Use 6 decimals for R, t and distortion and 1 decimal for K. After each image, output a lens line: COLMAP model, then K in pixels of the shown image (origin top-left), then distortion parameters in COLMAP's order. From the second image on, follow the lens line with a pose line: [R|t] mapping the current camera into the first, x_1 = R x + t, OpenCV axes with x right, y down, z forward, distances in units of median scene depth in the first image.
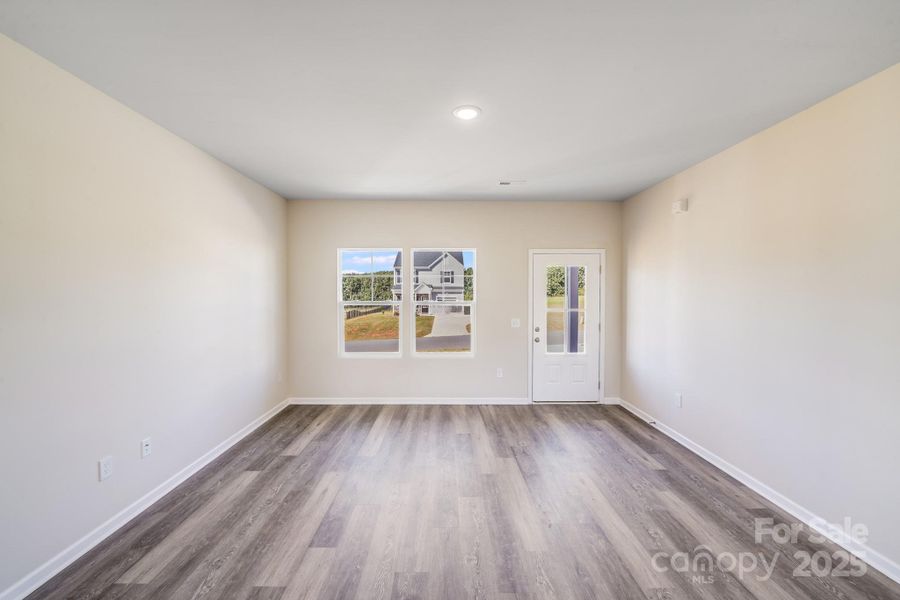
lens RADIAL K [[370.7, 0, 454.7], [0, 370.7, 293.4], [0, 0, 1]] dist [-0.006124, -0.000513]
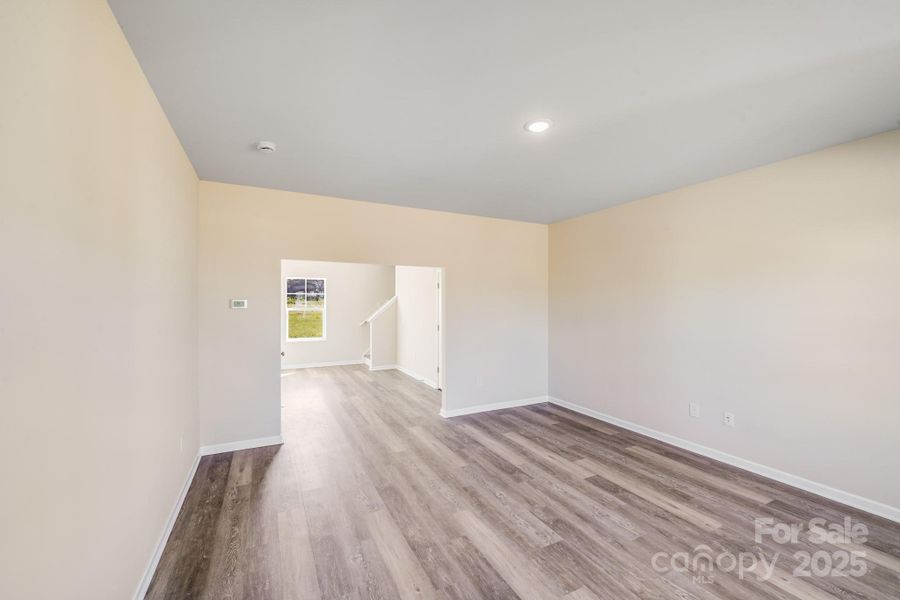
lens RADIAL K [[357.0, 0, 450.0], [0, 357.0, 300.0], [0, 0, 1]] dist [-0.002971, -0.000215]
pose [[-0.902123, -0.008592, -0.431394, 0.684671], [-0.007311, 0.999963, -0.004629, -0.008714], [0.431417, -0.001022, -0.902152, 1.815850]]
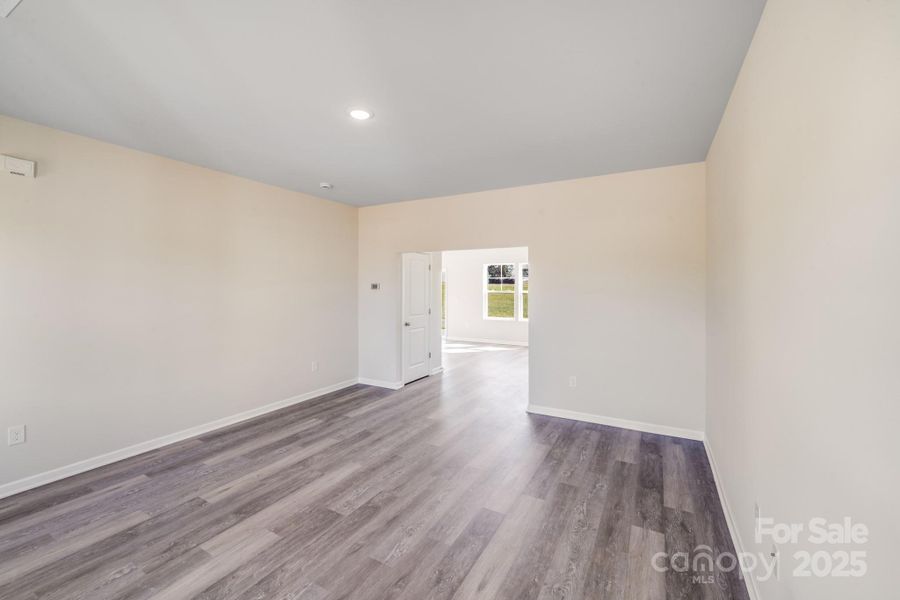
lens RADIAL K [[370.7, 0, 454.7], [0, 370.7, 293.4], [0, 0, 1]] dist [-0.006124, -0.000513]
pose [[-0.867090, -0.013475, 0.497970, -0.712423], [-0.001651, 0.999706, 0.024178, -0.001529], [-0.498149, 0.020143, -0.866857, 1.794433]]
